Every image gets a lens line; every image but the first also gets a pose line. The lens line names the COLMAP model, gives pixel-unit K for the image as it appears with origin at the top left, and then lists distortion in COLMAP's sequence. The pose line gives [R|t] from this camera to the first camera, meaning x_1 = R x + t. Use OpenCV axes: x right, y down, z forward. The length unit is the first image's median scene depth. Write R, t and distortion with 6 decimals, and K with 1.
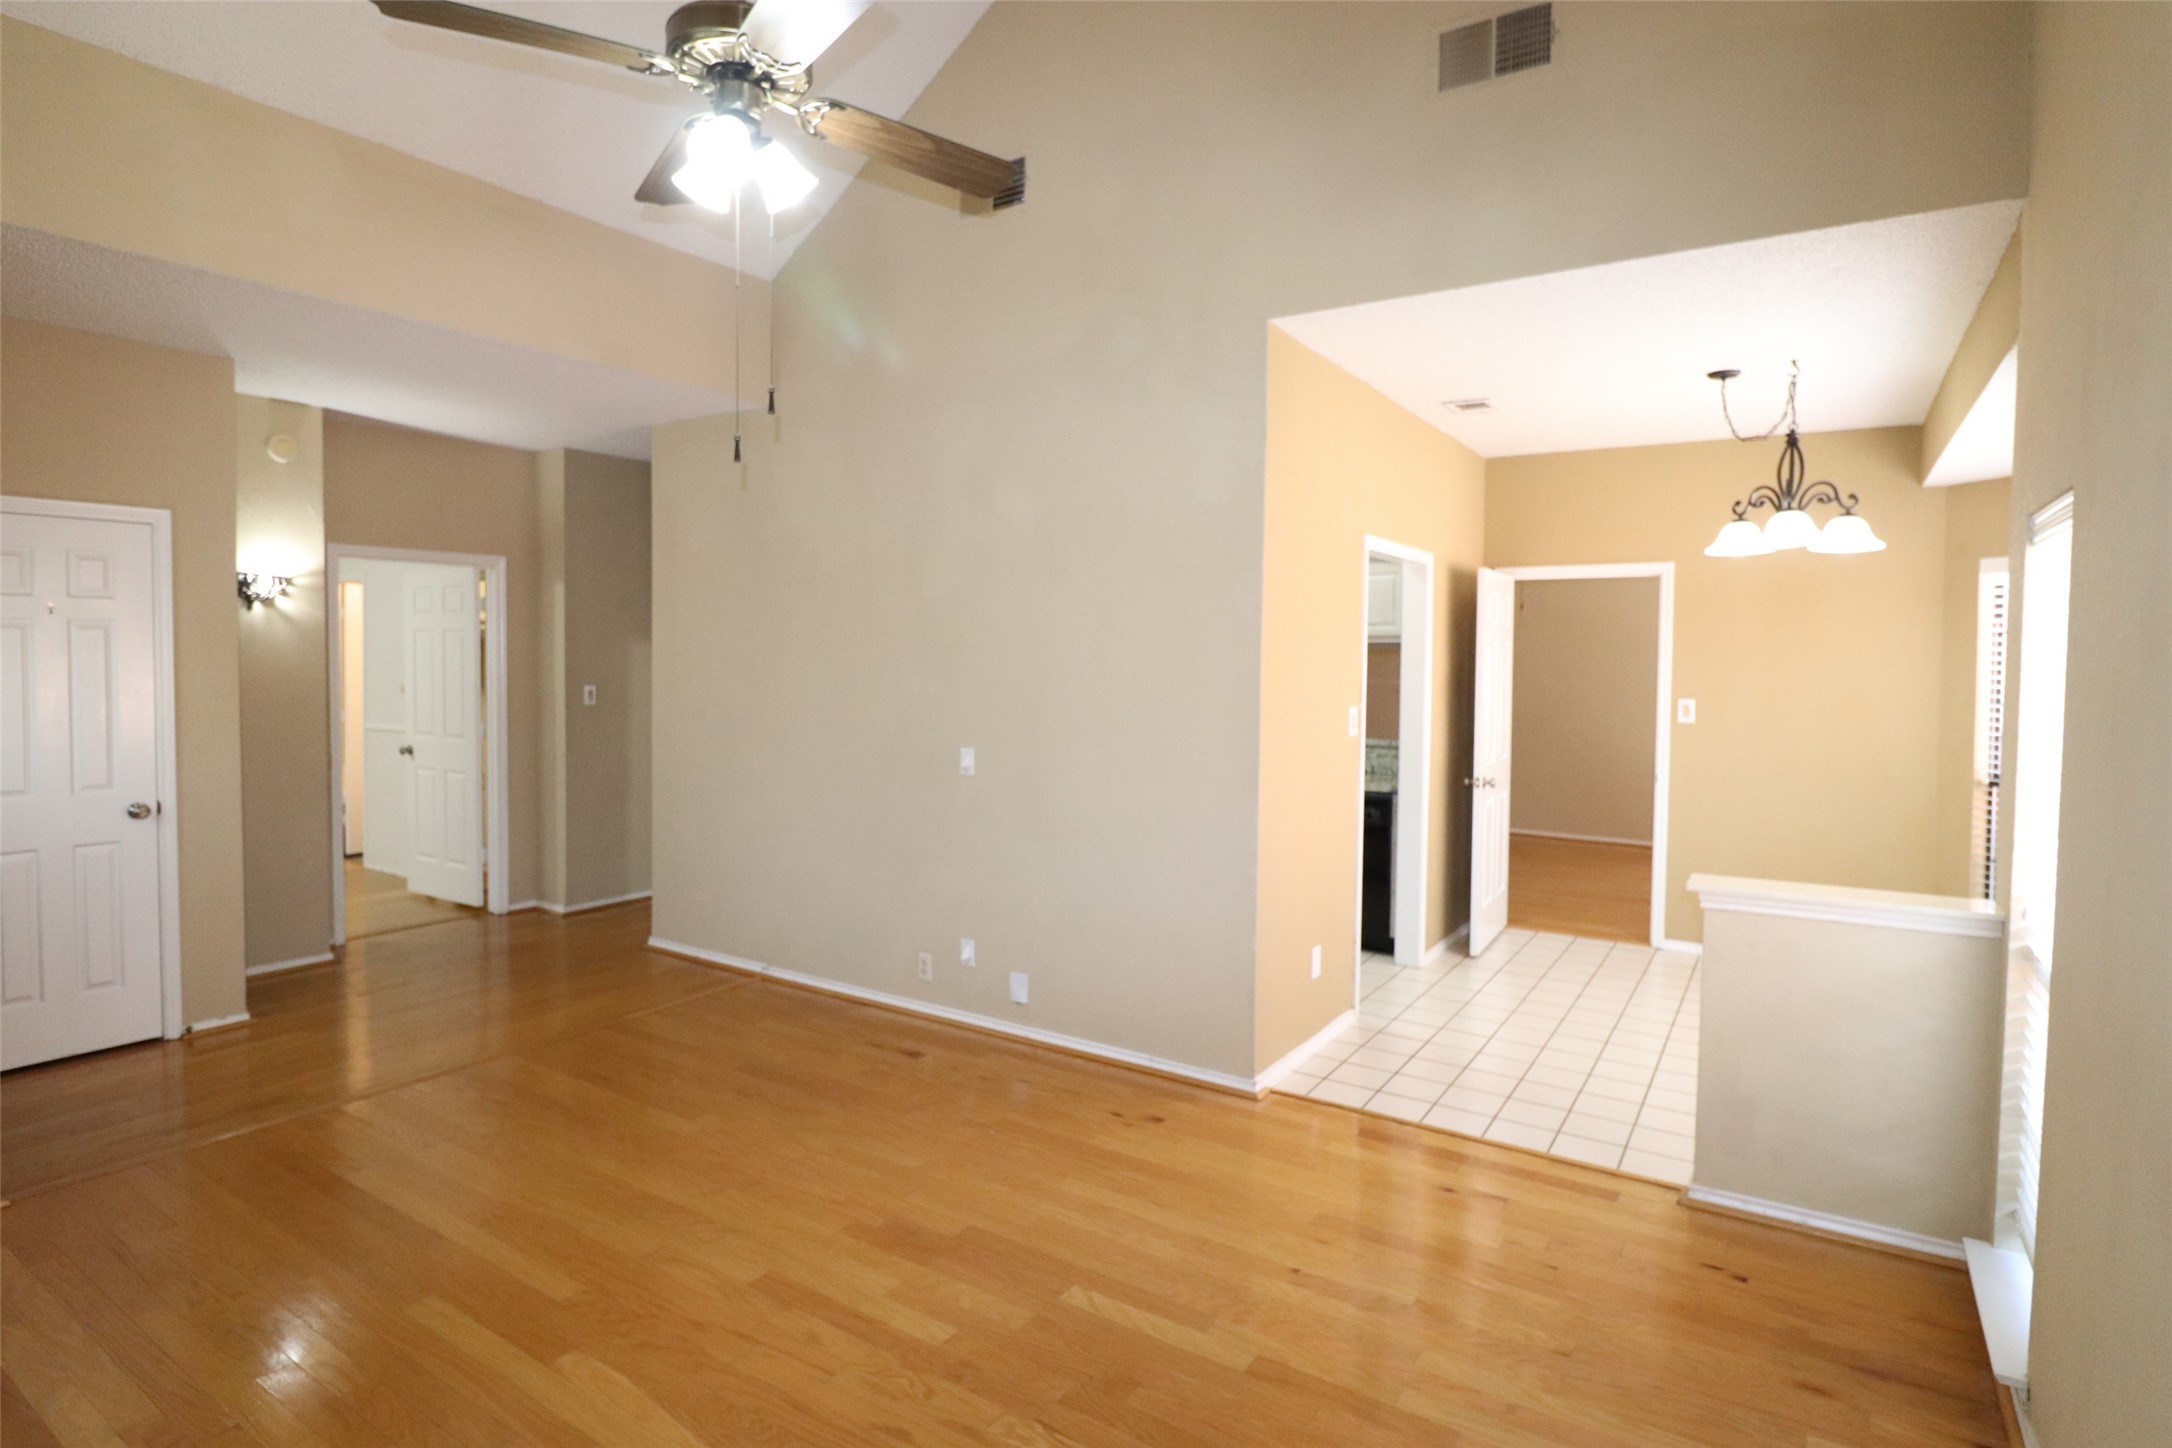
lens RADIAL K [[1094.3, 0, 1080.3], [0, 1094.3, 701.1], [0, 0, 1]] dist [-0.011279, -0.005495]
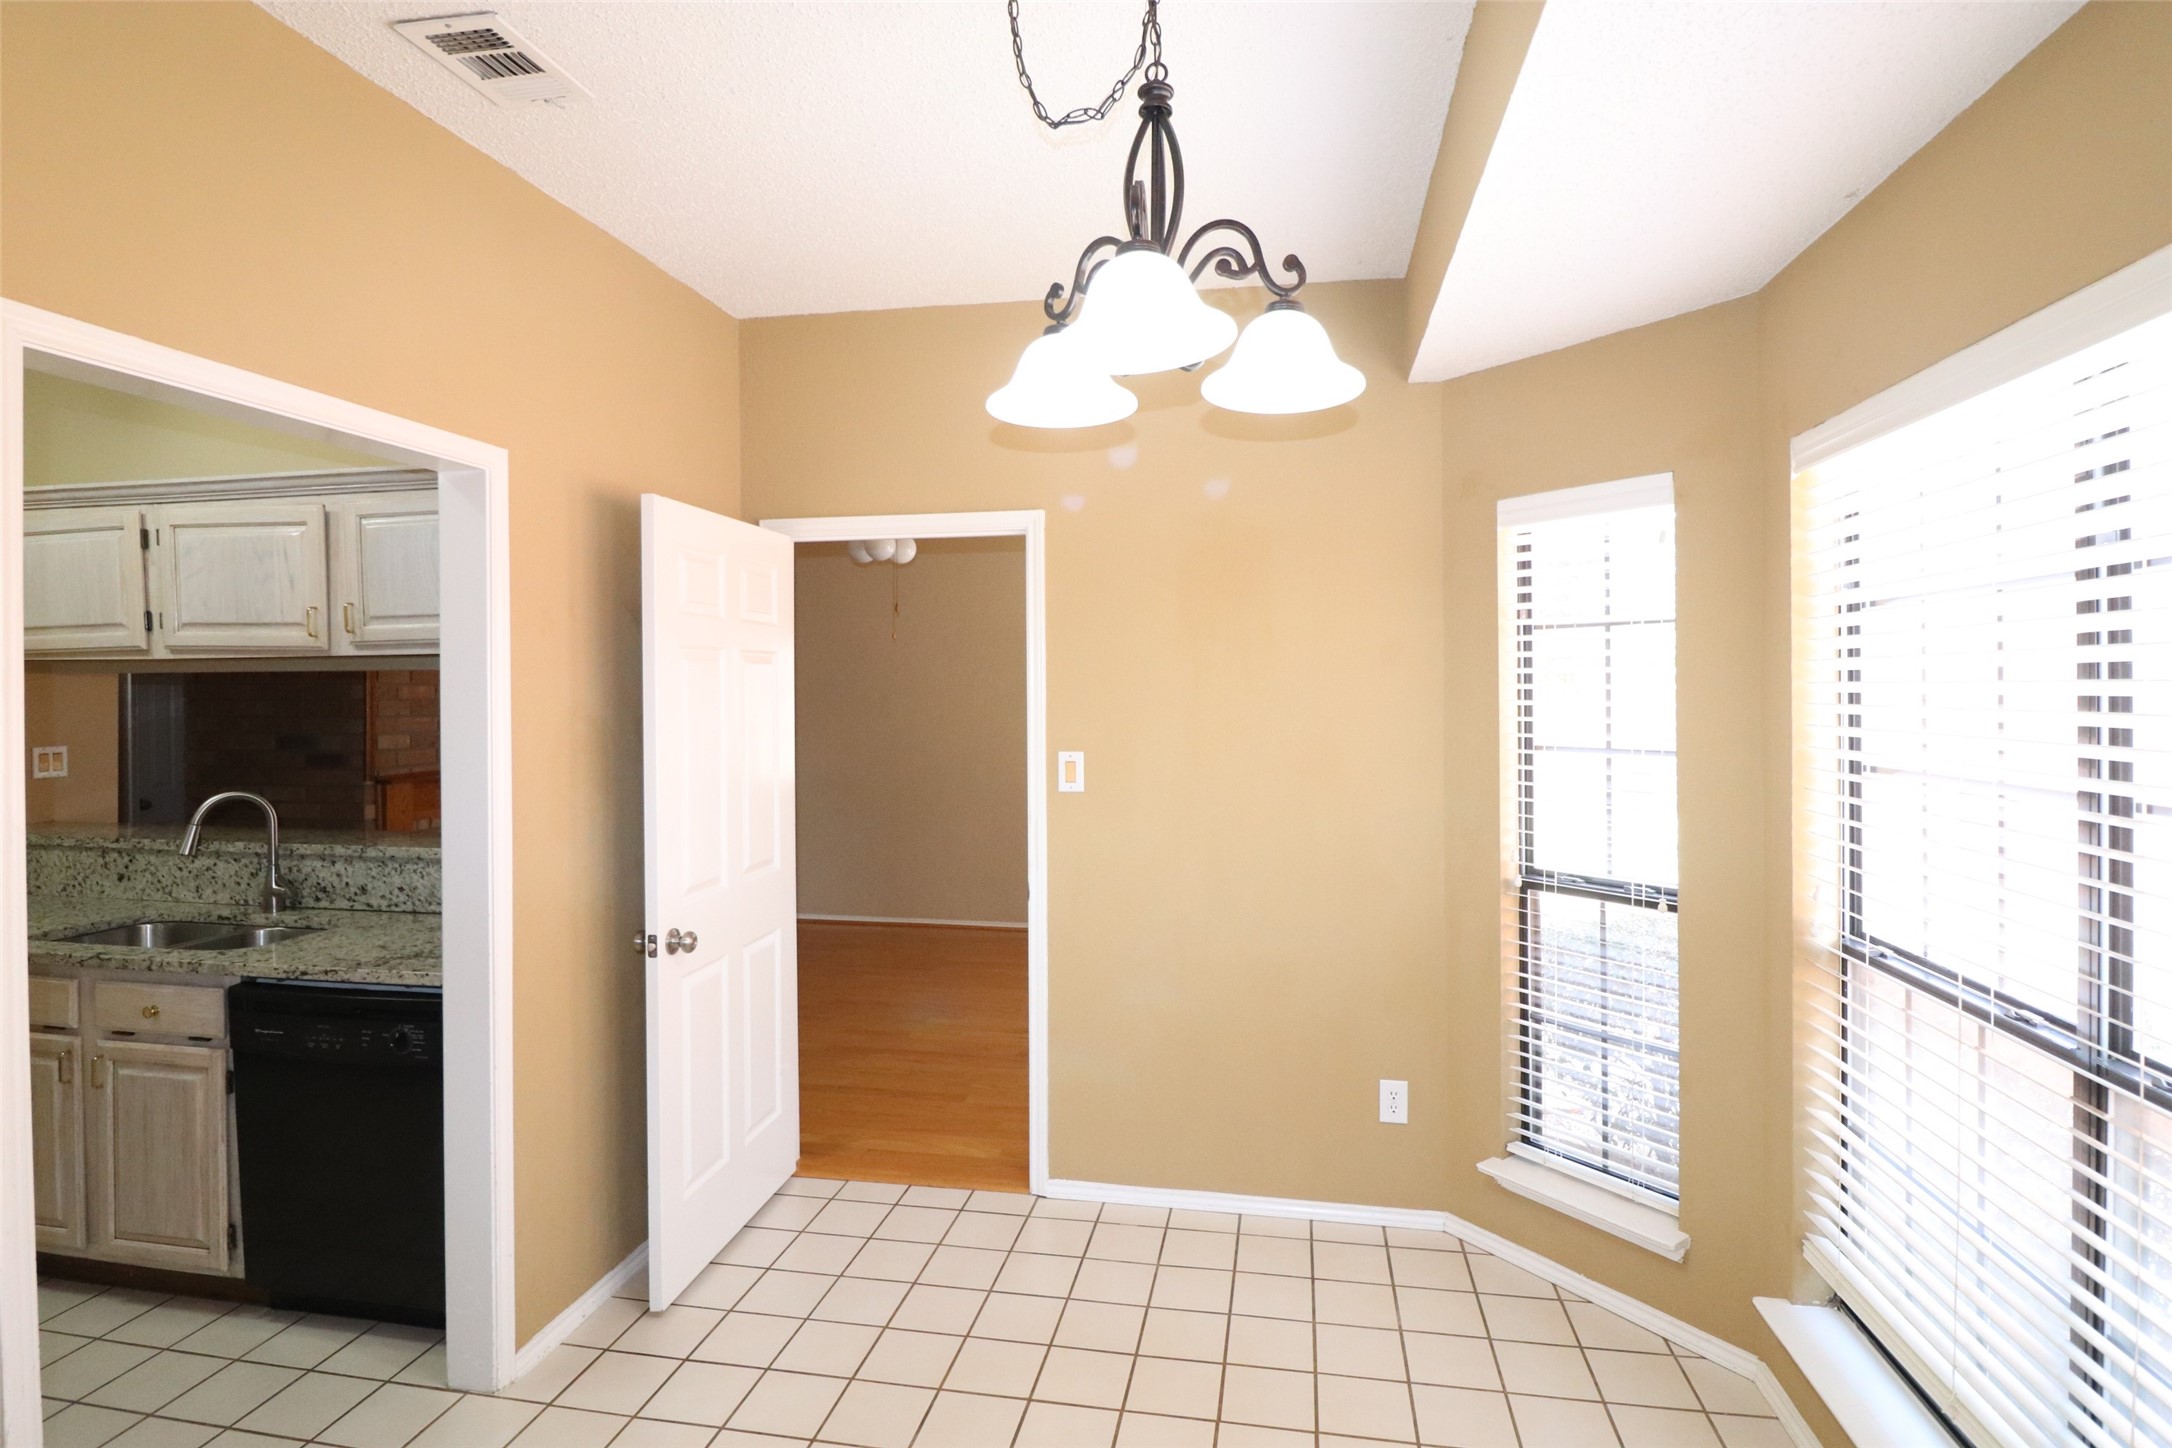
lens RADIAL K [[1094.3, 0, 1092.2], [0, 1094.3, 716.4], [0, 0, 1]] dist [-0.011279, -0.005495]
pose [[0.918770, -0.025301, 0.393981, 0.397494], [0.030576, 0.999507, -0.007116, -0.017386], [-0.393607, 0.018584, 0.919091, 0.547883]]
